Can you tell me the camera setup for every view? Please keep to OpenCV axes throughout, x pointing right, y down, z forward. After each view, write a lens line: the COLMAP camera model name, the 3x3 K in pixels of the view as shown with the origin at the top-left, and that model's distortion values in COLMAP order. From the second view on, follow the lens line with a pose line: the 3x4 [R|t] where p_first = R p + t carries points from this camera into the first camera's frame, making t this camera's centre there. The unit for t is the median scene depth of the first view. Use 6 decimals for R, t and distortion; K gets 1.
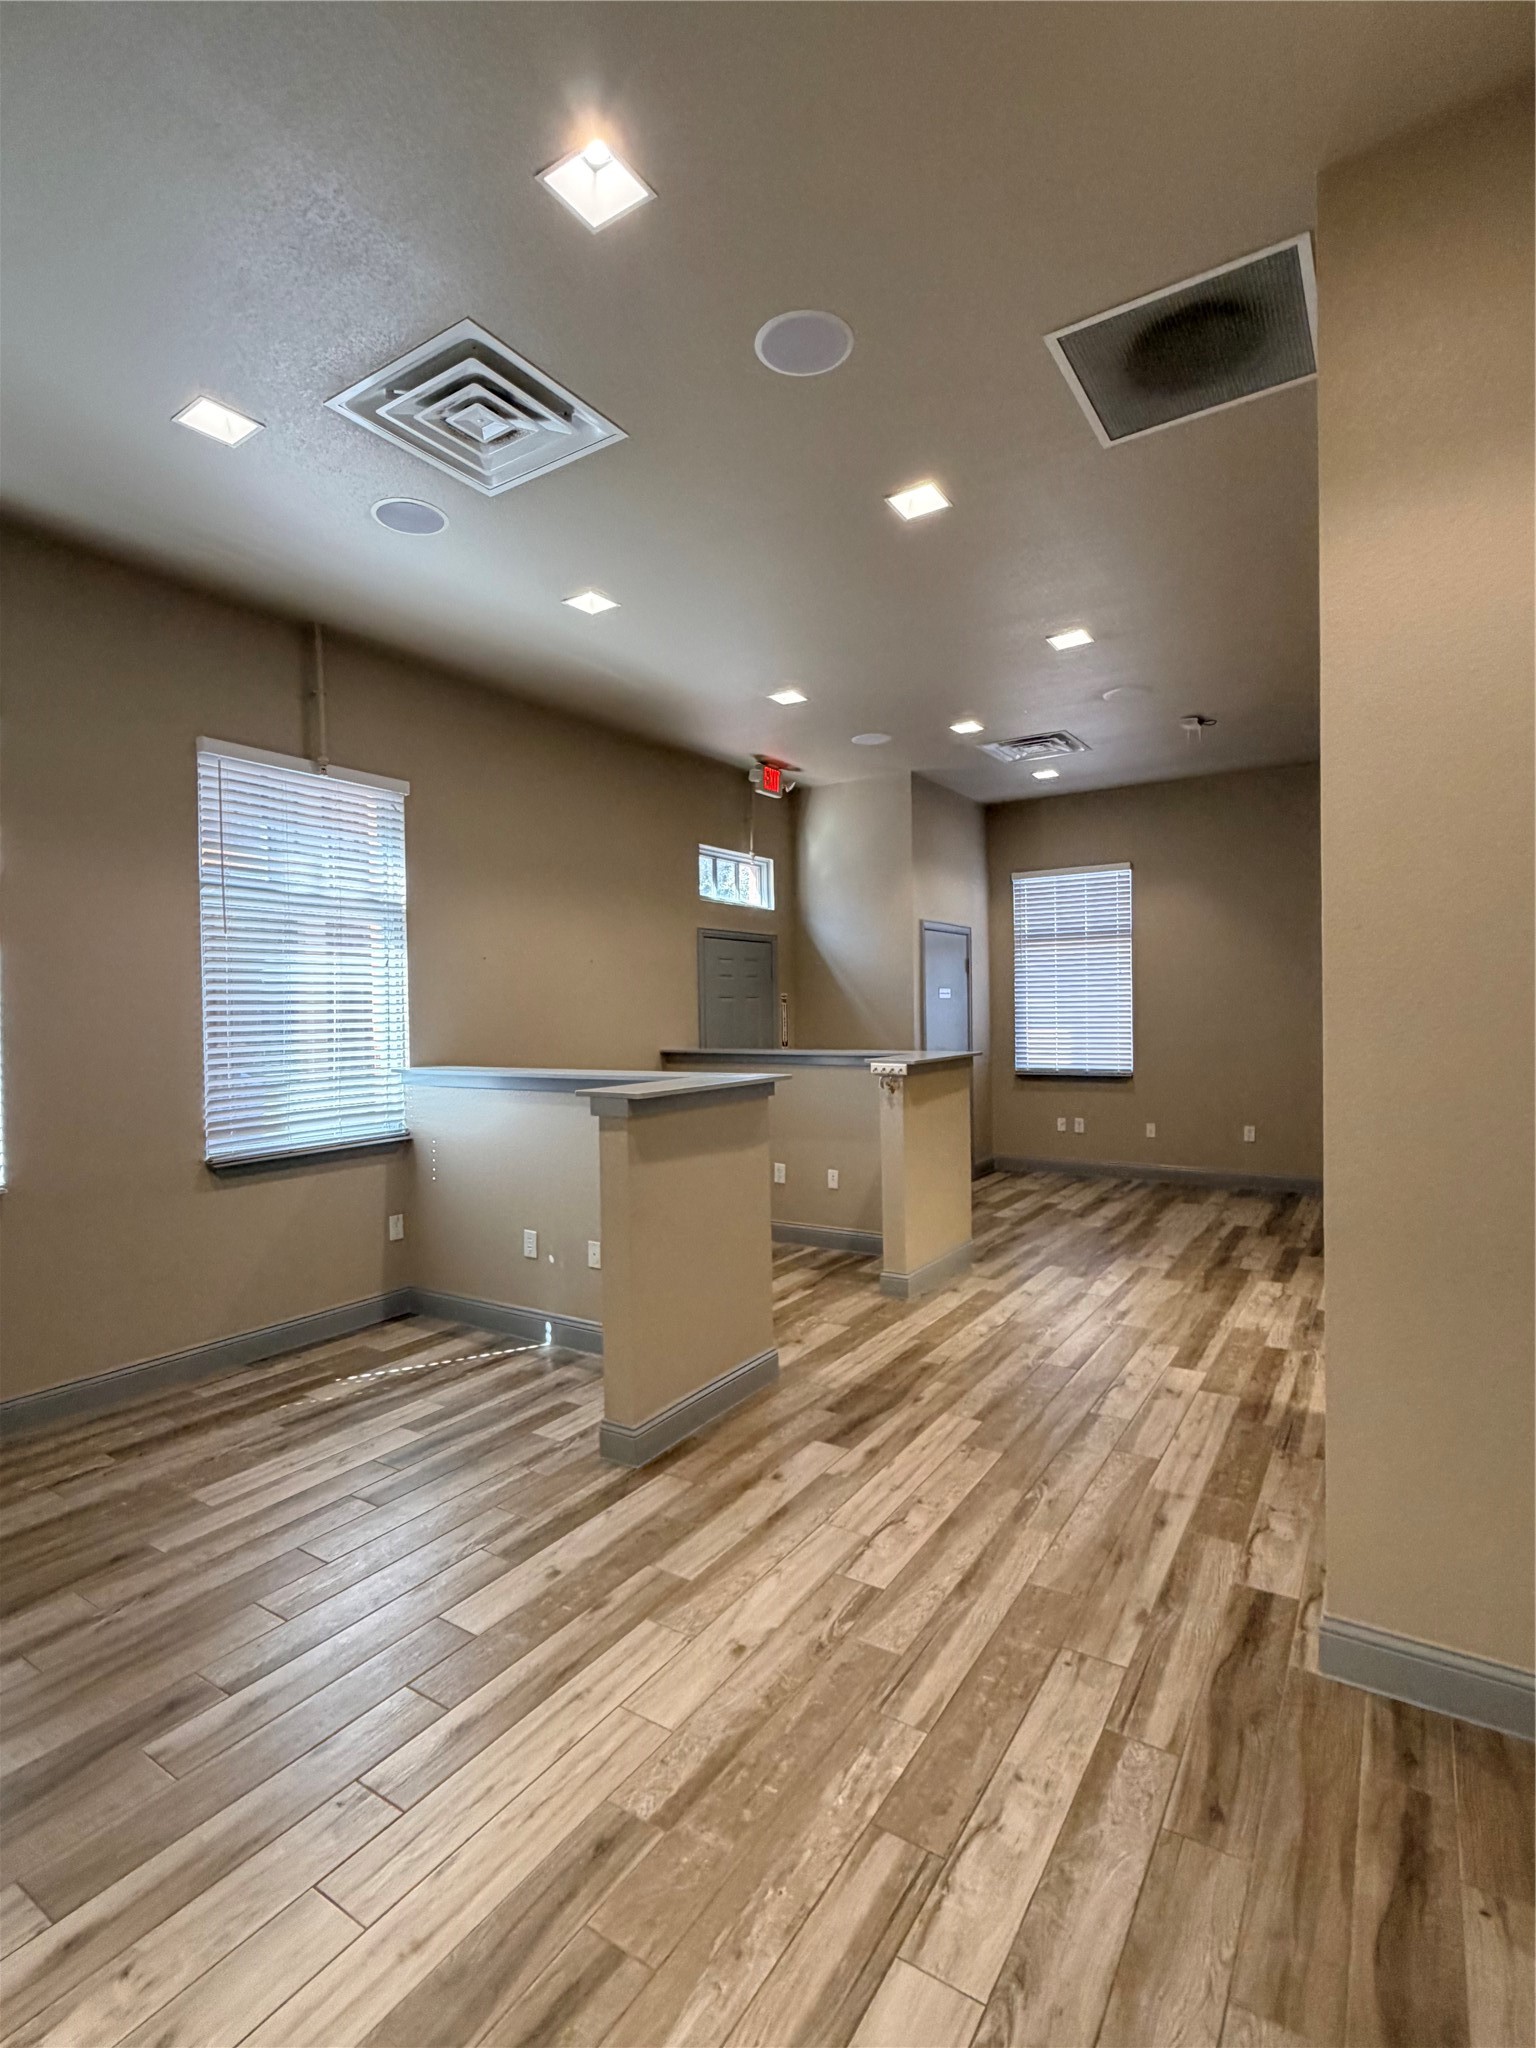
lens RADIAL K [[991.4, 0, 766.4], [0, 991.4, 1023.1], [0, 0, 1]] dist [0.000444, 0.000303]
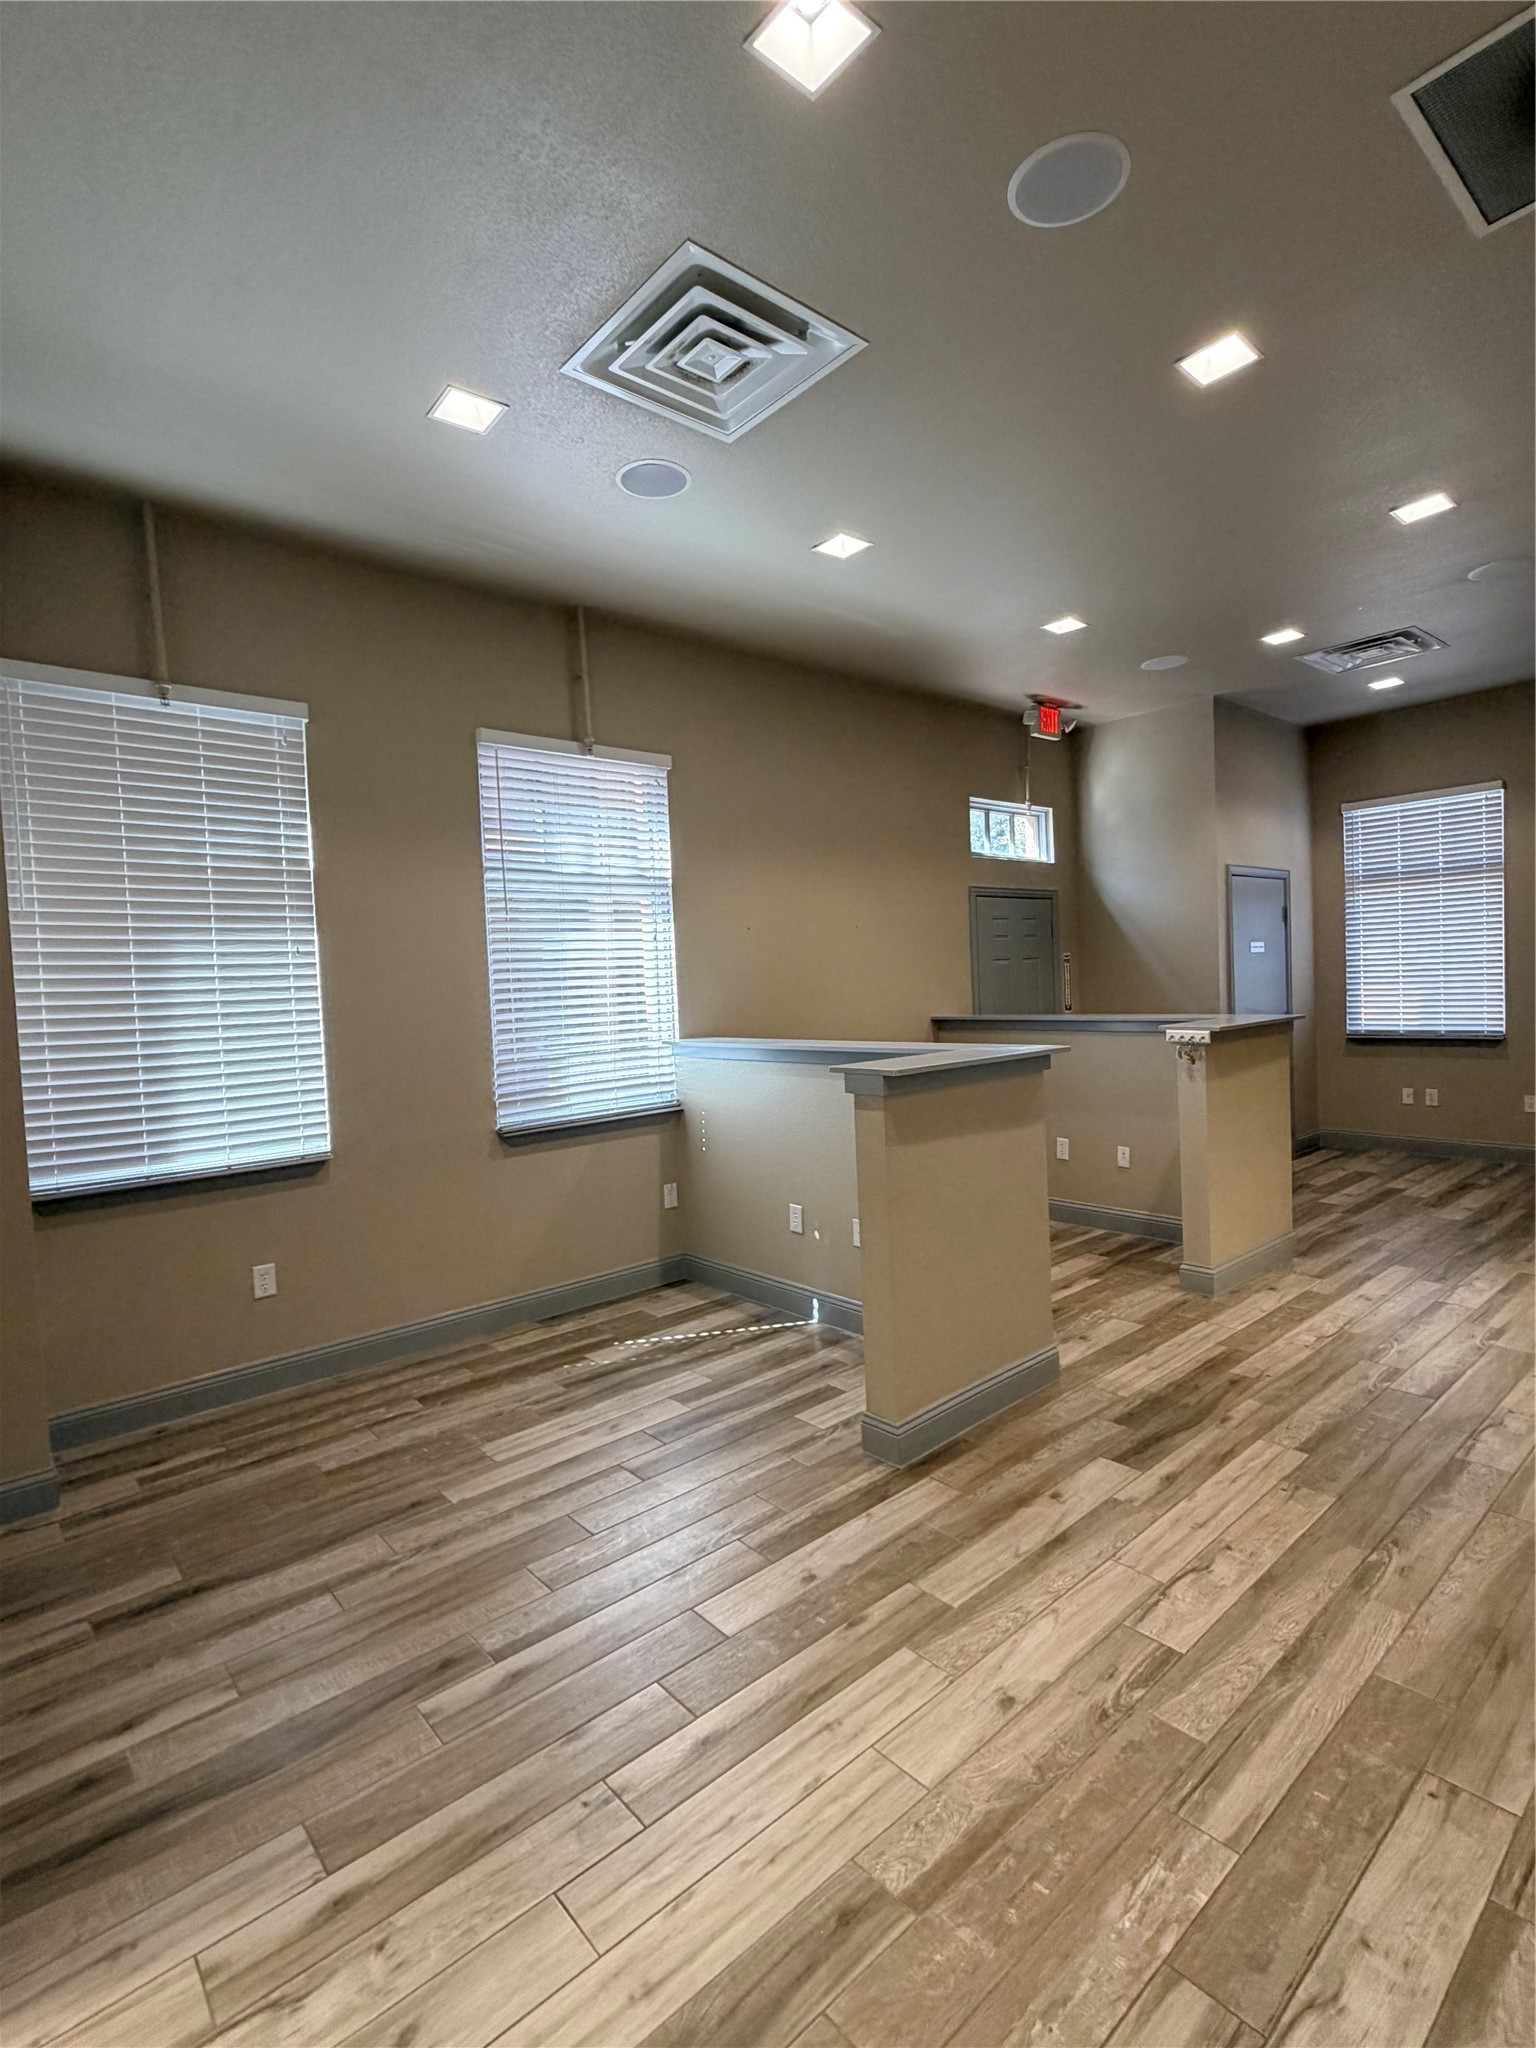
lens RADIAL K [[991.4, 0, 771.3], [0, 991.4, 1021.4], [0, 0, 1]] dist [0.000444, 0.000303]
pose [[0.961456, -0.013142, -0.274646, 0.011974], [0.023040, 0.999195, 0.032844, -0.005995], [0.273993, -0.037906, 0.960984, 0.064742]]
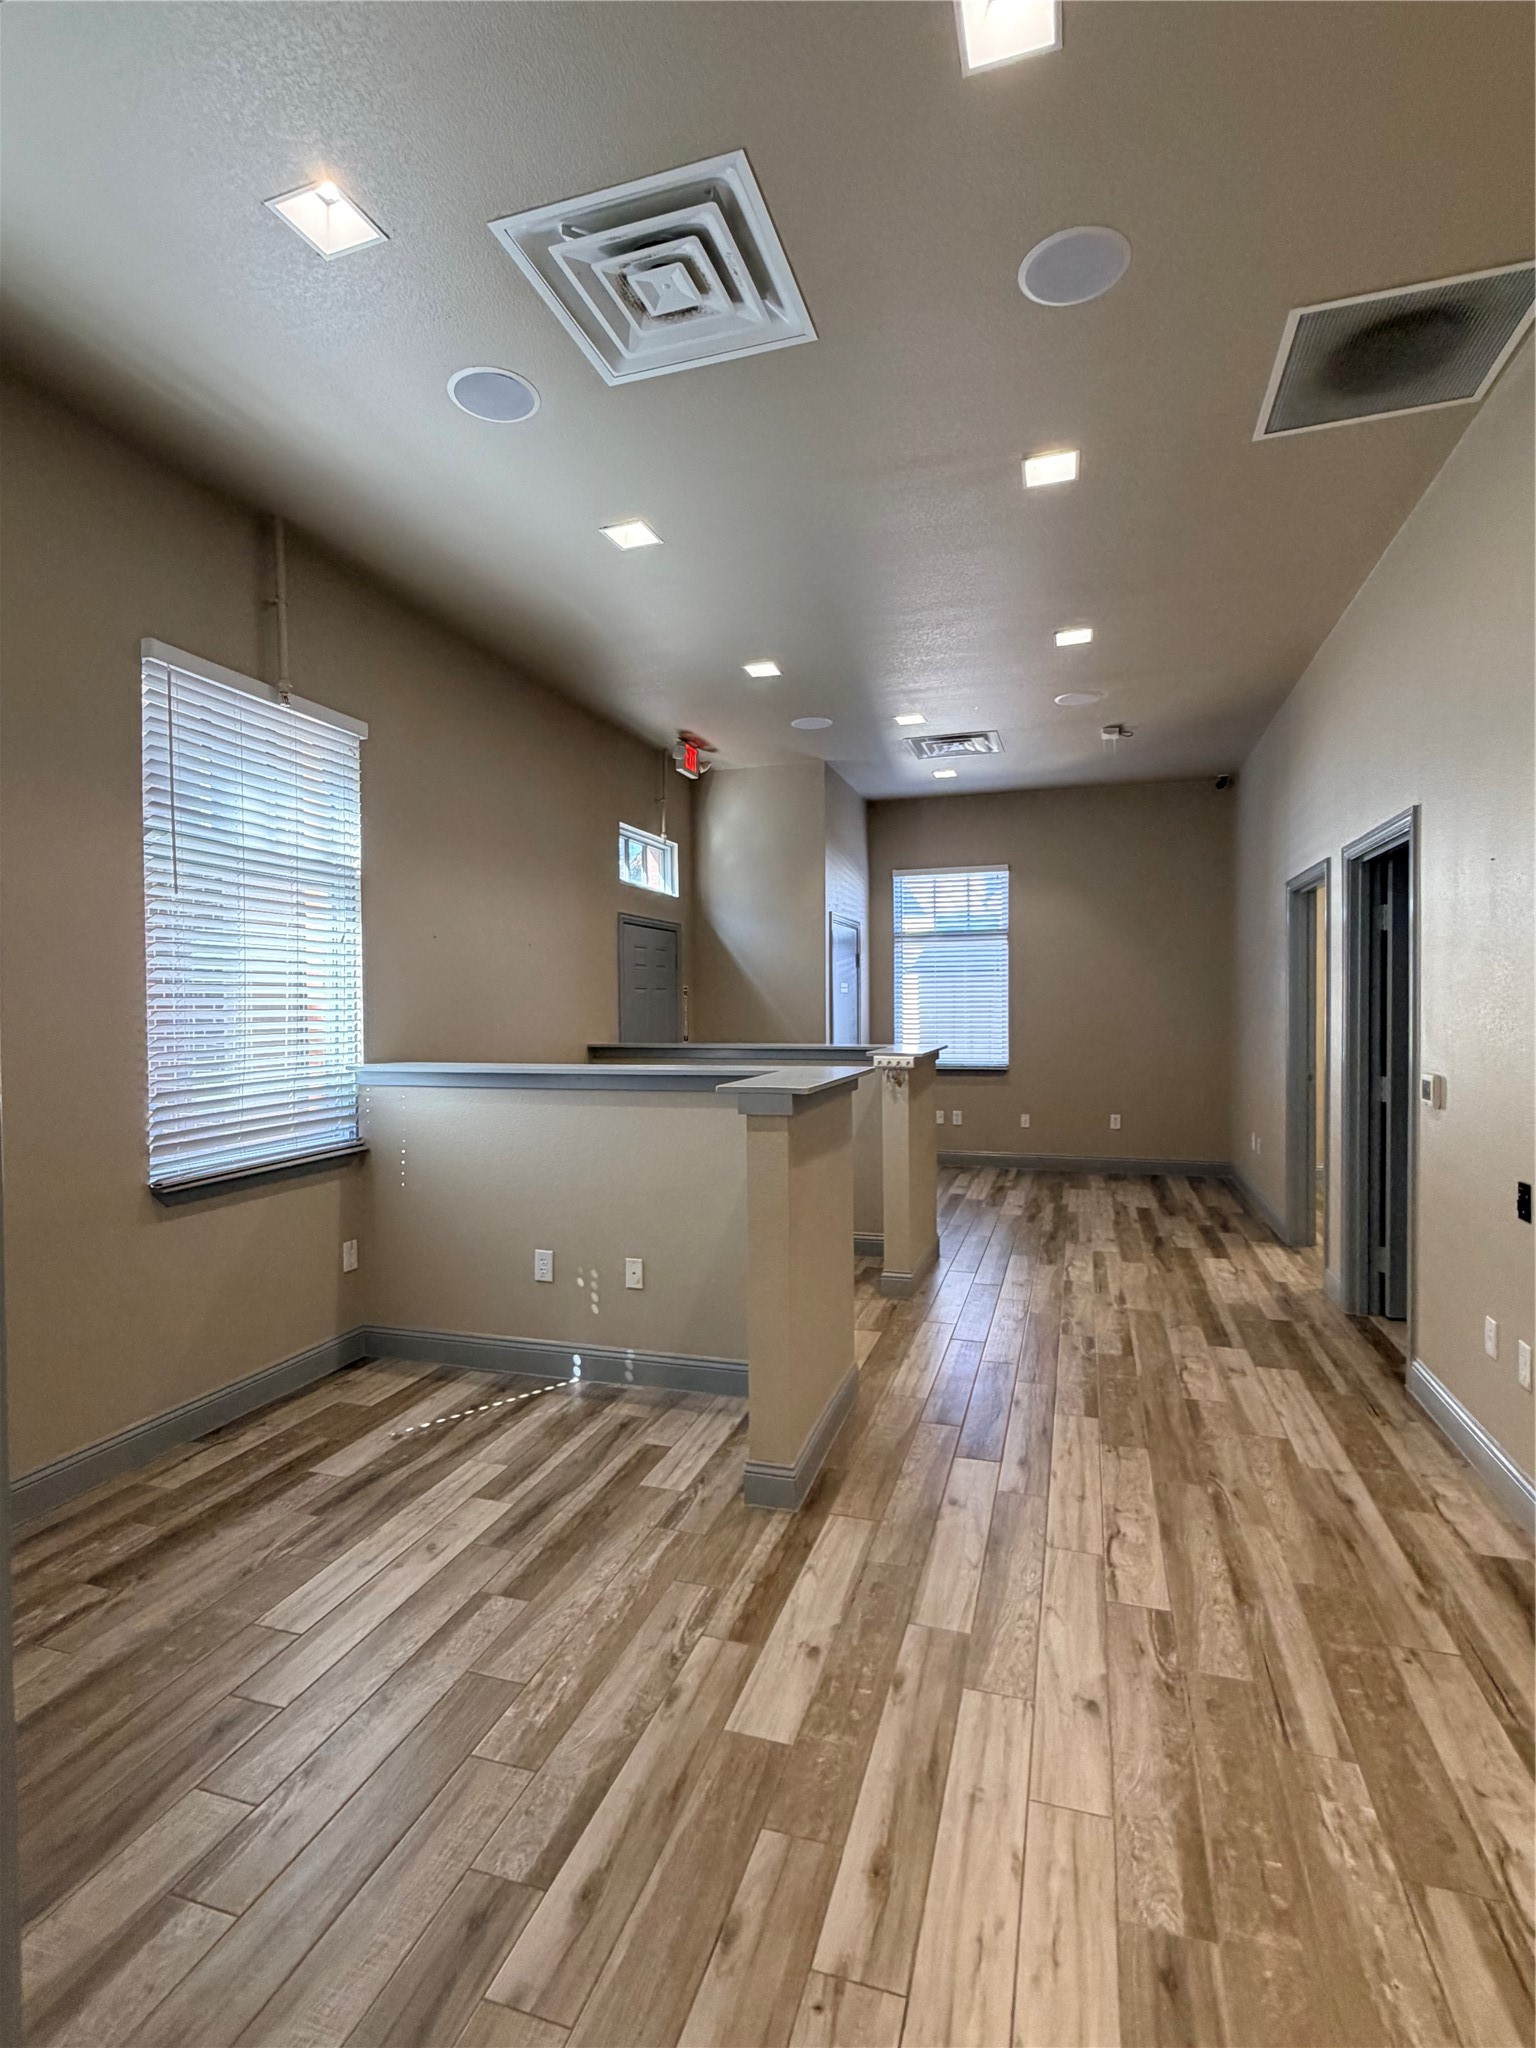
lens RADIAL K [[991.4, 0, 769.1], [0, 991.4, 1021.8], [0, 0, 1]] dist [0.000444, 0.000303]
pose [[0.963960, 0.003924, 0.266019, -0.315488], [-0.003880, 0.999992, -0.000692, 0.010324], [-0.266020, -0.000365, 0.963967, 0.125111]]
